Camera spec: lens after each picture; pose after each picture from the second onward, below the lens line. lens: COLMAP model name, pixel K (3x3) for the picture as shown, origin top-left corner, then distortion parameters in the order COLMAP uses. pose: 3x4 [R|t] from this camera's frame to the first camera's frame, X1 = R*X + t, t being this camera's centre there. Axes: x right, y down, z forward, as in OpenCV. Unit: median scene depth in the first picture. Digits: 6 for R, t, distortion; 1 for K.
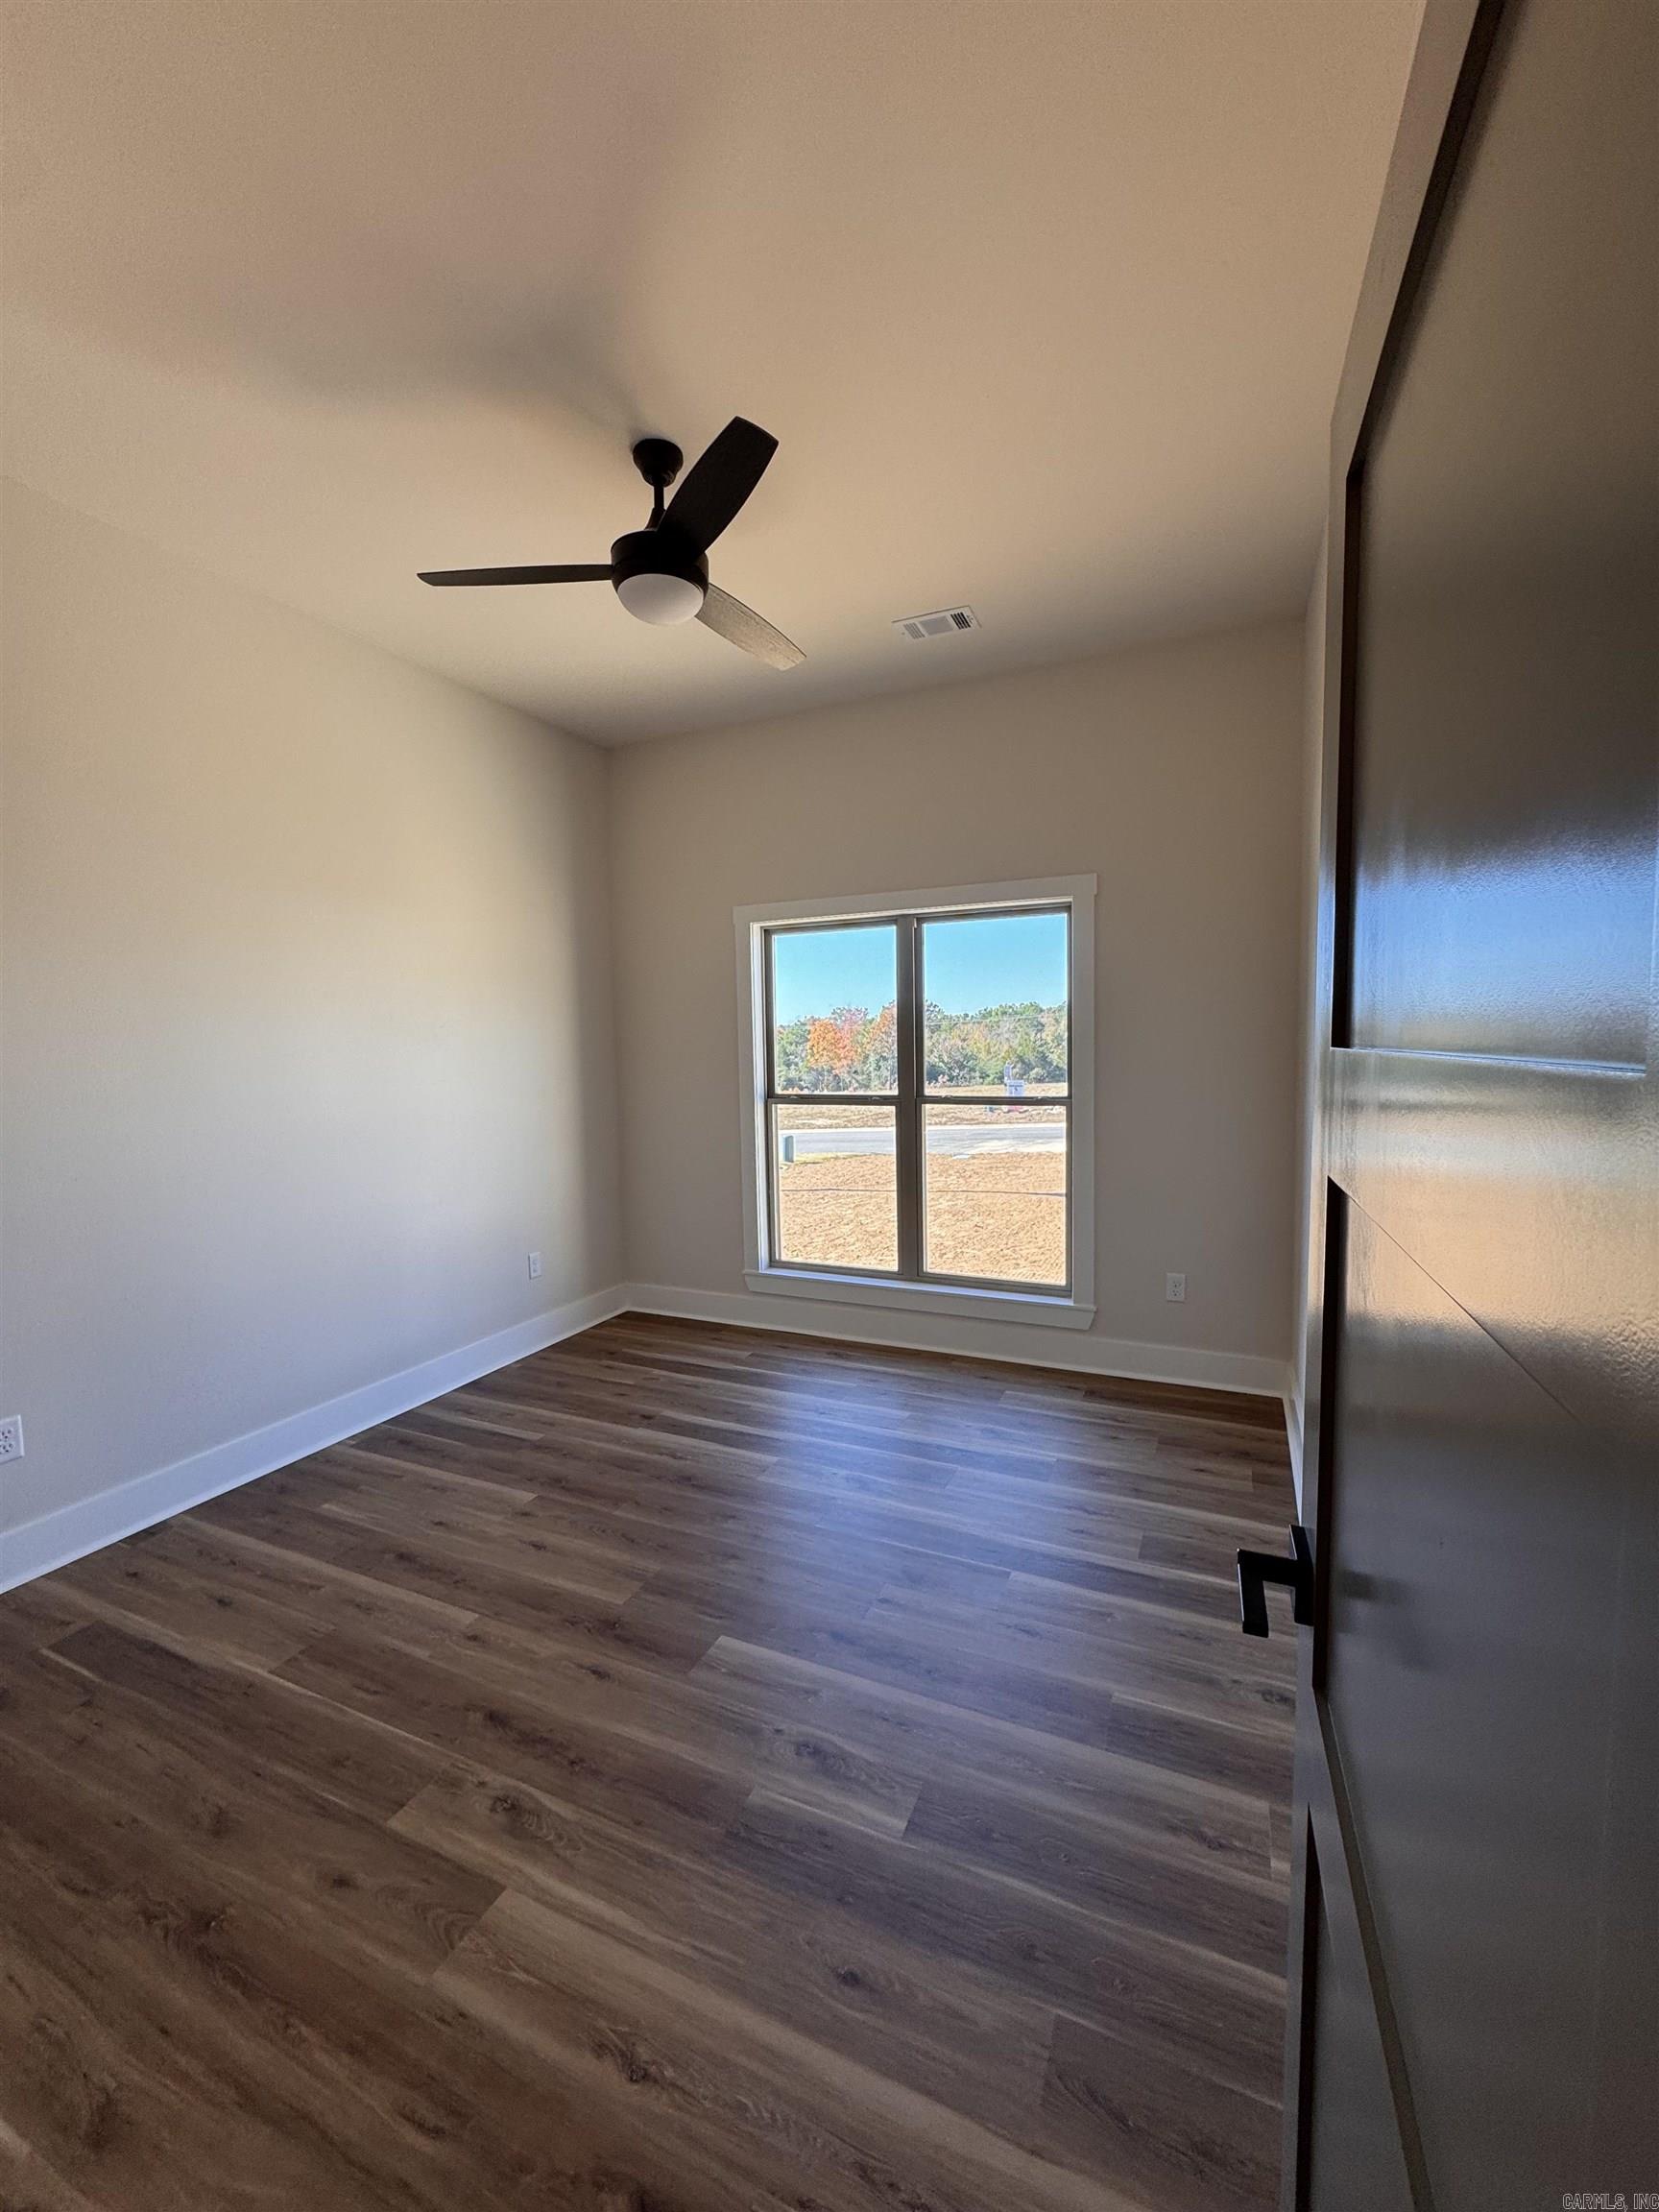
lens RADIAL K [[882.5, 0, 835.1], [0, 882.5, 1110.3], [0, 0, 1]] dist [-0.003198, 0.000630]
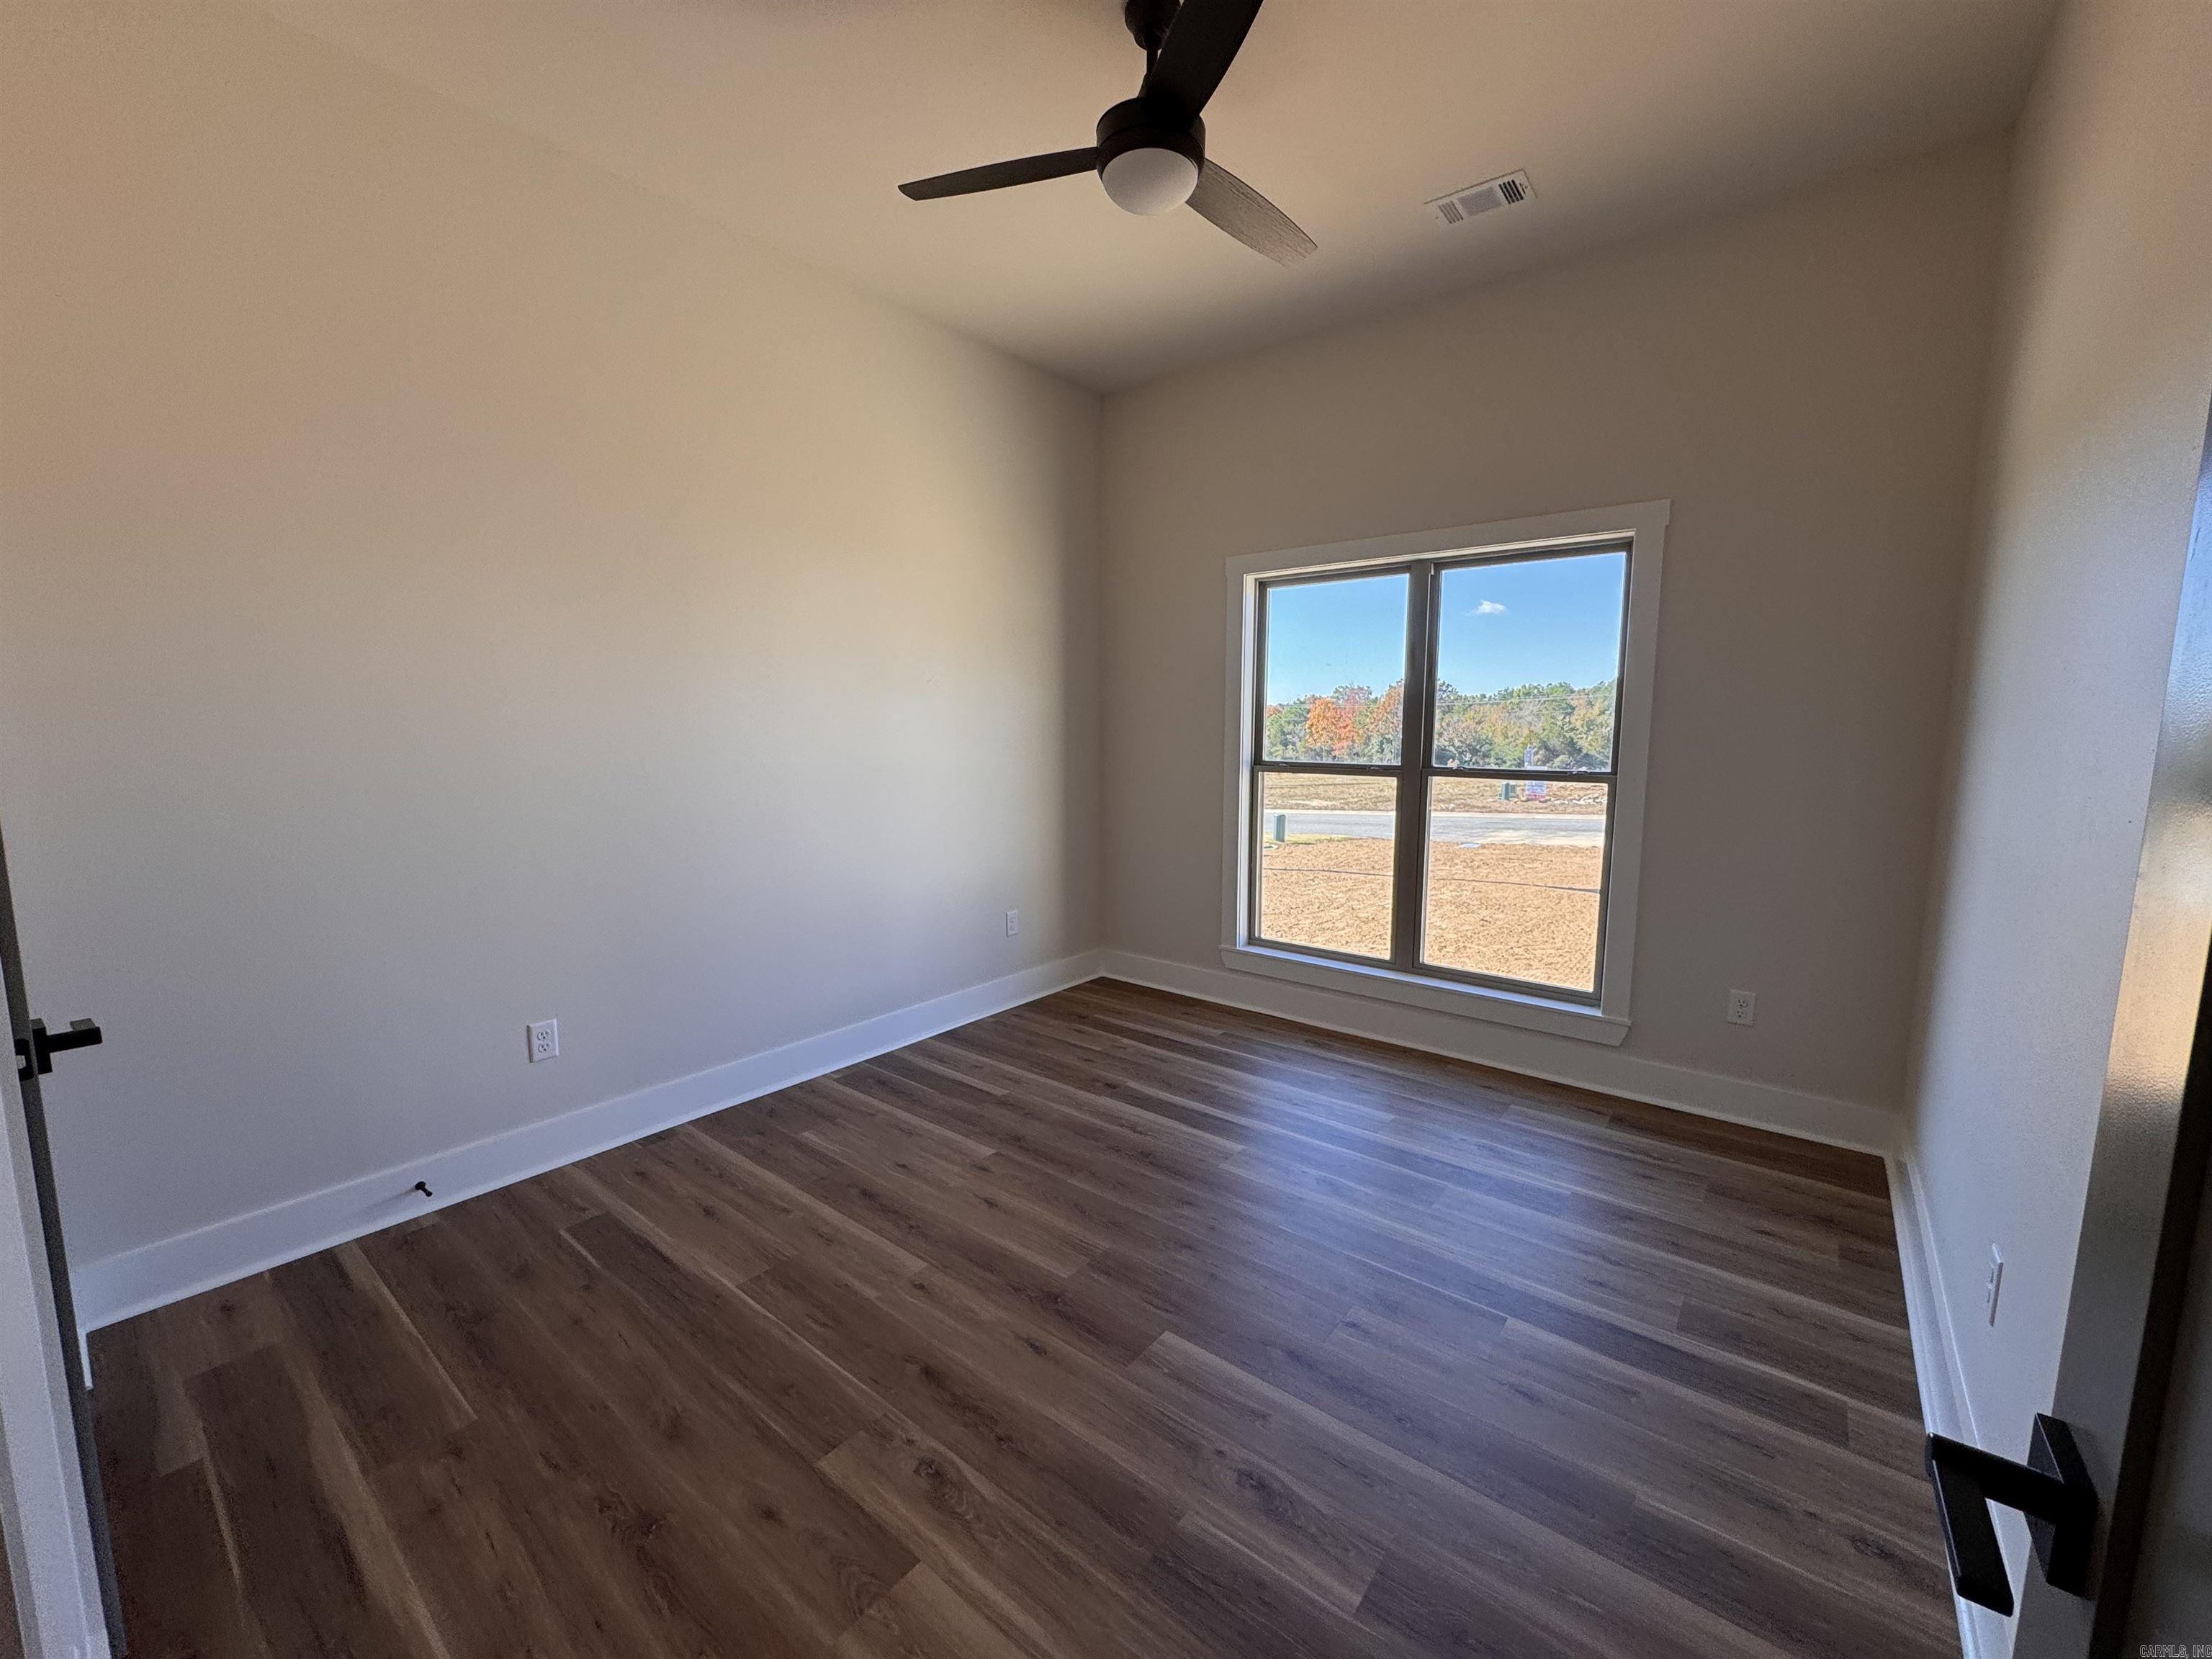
lens RADIAL K [[878.3, 0, 1109.3], [0, 878.3, 835.8], [0, 0, 1]] dist [-0.002336, 0.000221]
pose [[0.968476, 0.050347, -0.243967, 0.010190], [-0.037410, 0.997651, 0.057377, 0.024390], [0.246282, -0.046442, 0.968085, 0.105876]]
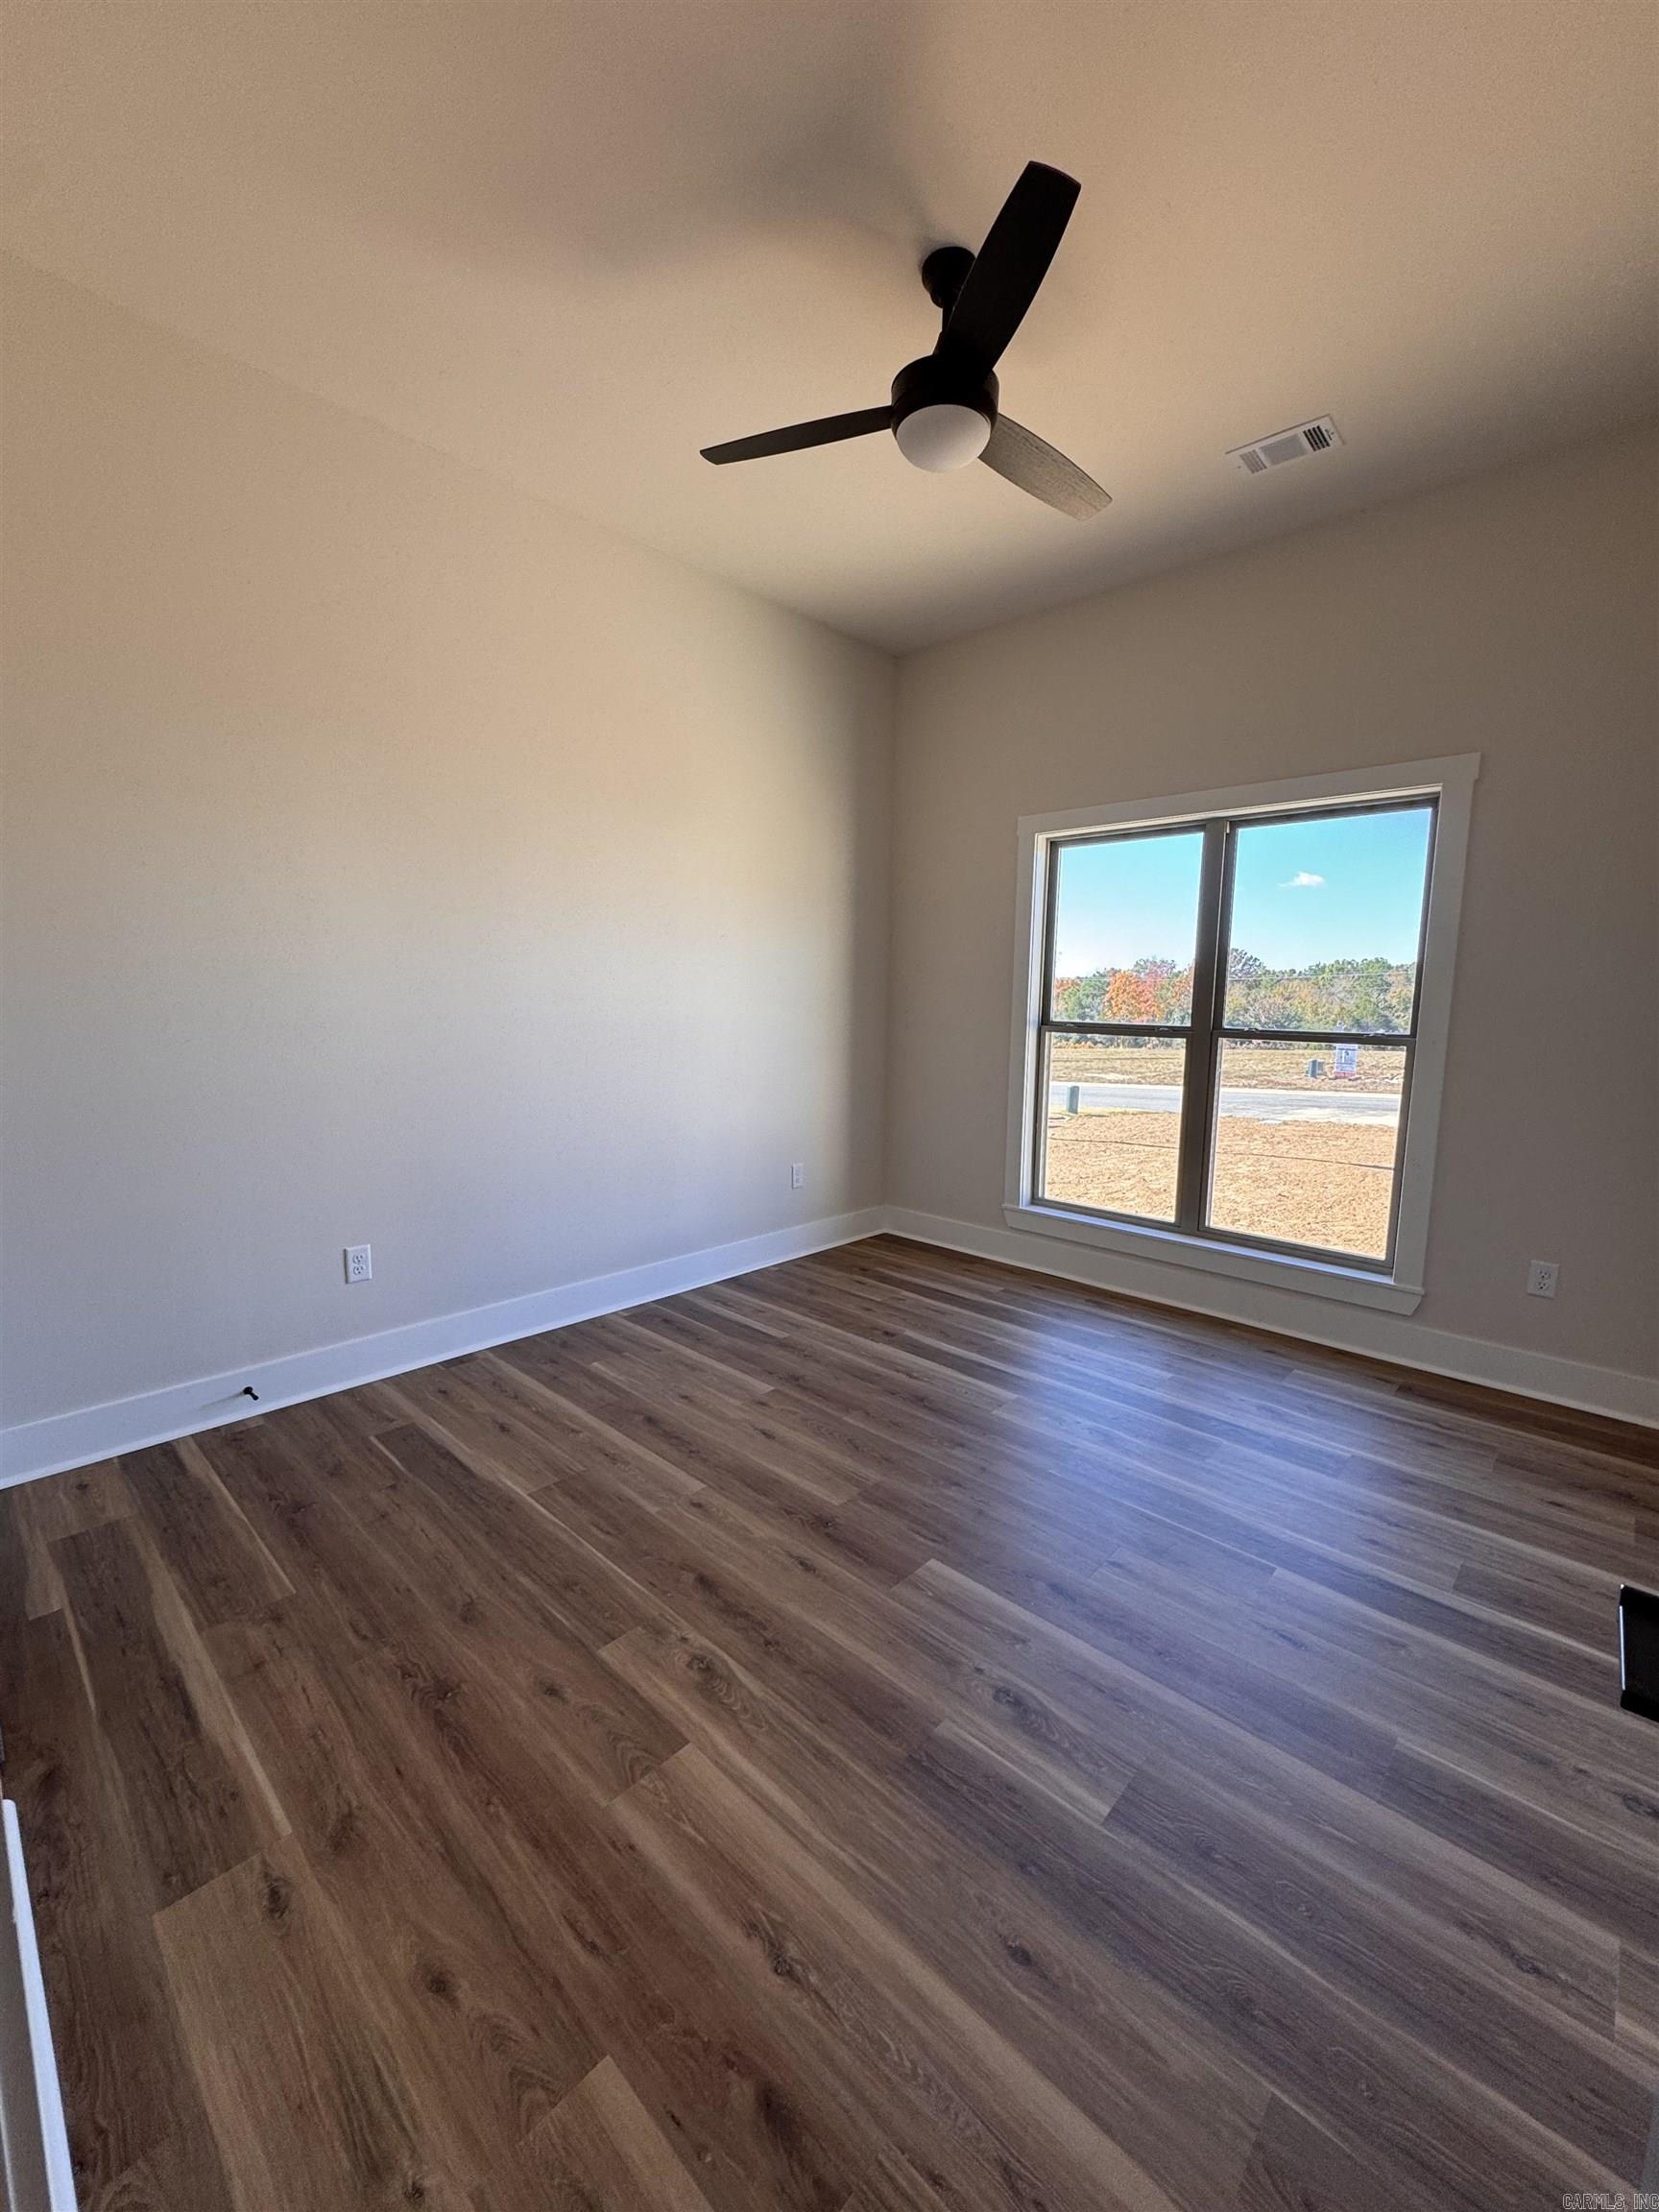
lens RADIAL K [[878.3, 0, 835.3], [0, 878.3, 1113.2], [0, 0, 1]] dist [-0.002336, 0.000221]
pose [[0.946027, 0.073935, -0.315542, 0.031824], [-0.055412, 0.996194, 0.067286, 0.052340], [0.319316, -0.046170, 0.946523, 0.081474]]
